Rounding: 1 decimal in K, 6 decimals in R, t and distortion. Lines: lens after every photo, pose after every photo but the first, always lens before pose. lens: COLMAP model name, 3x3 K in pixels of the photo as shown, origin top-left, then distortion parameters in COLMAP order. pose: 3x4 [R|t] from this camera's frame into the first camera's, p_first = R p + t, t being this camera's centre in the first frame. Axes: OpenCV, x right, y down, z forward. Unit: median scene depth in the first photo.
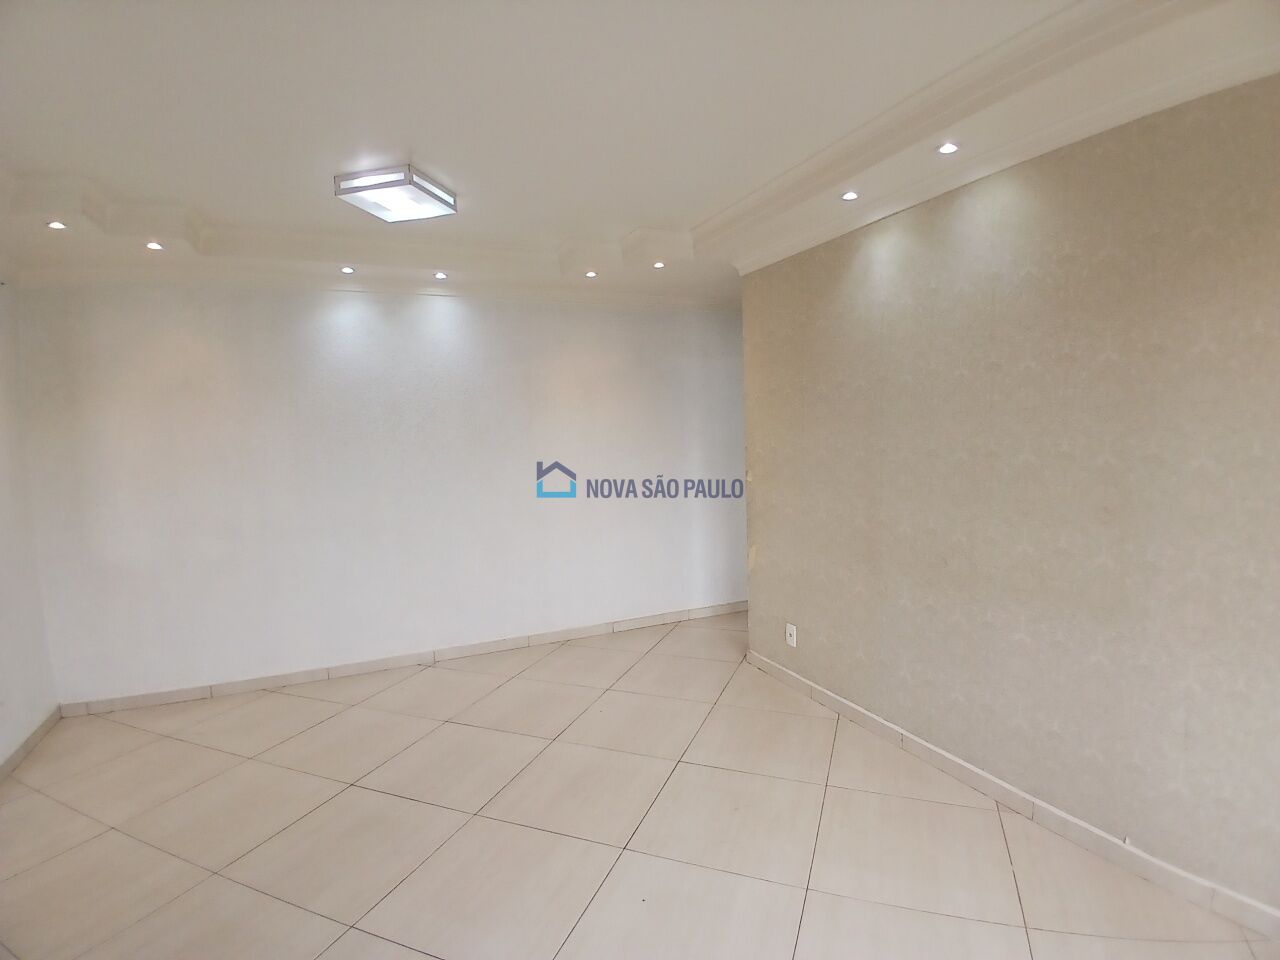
lens RADIAL K [[653.9, 0, 639.8], [0, 653.9, 487.8], [0, 0, 1]] dist [0.000535, -0.046525]
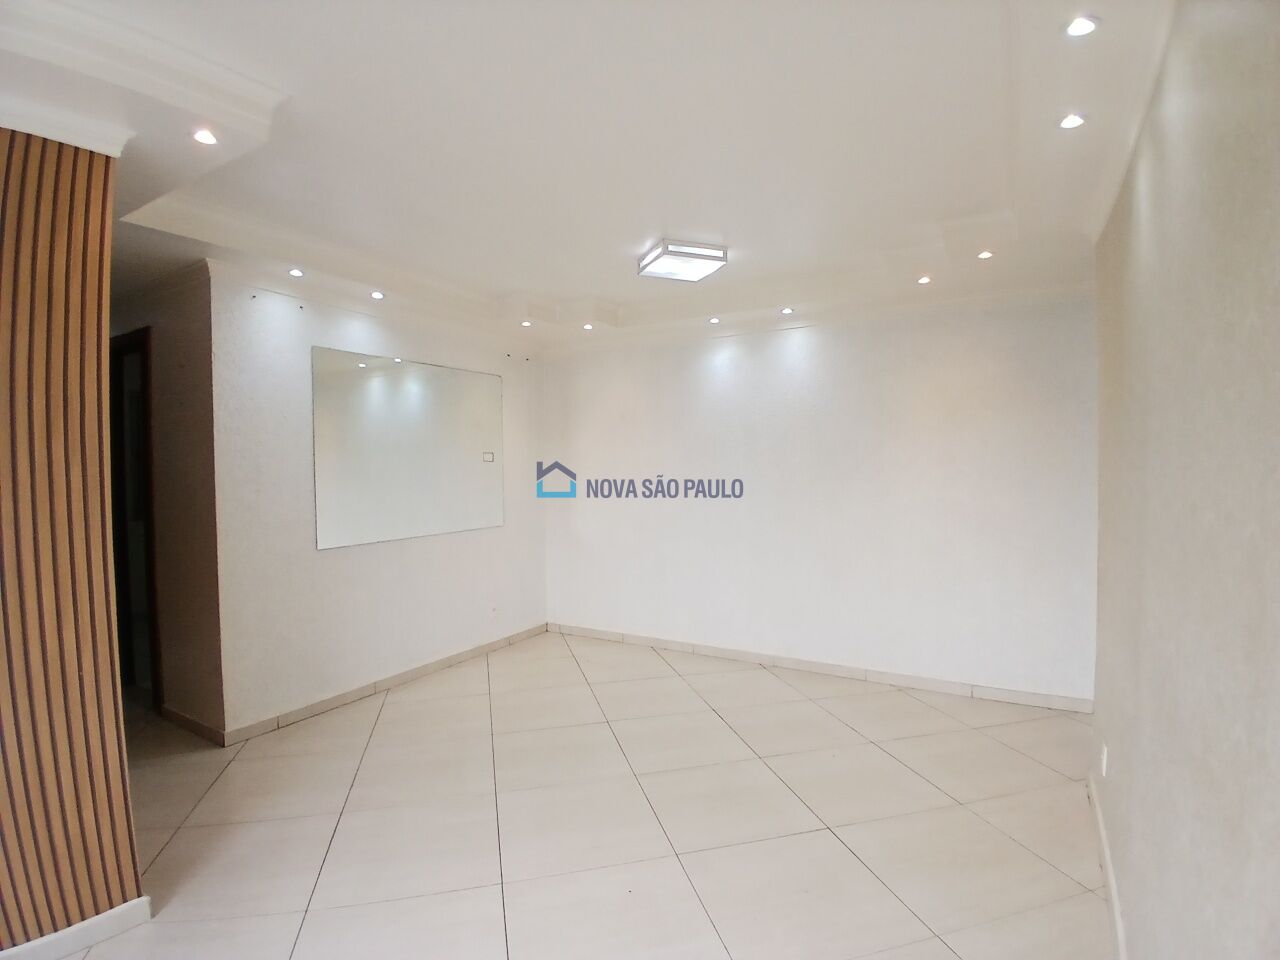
lens RADIAL K [[643.0, 0, 640.0], [0, 643.0, 480.0], [0, 0, 1]] dist [0.002238, -0.043943]
pose [[0.574773, 0.048663, -0.816864, 0.471683], [-0.077961, 0.996946, 0.004536, -0.032294], [0.814590, 0.061077, 0.576812, 0.214018]]
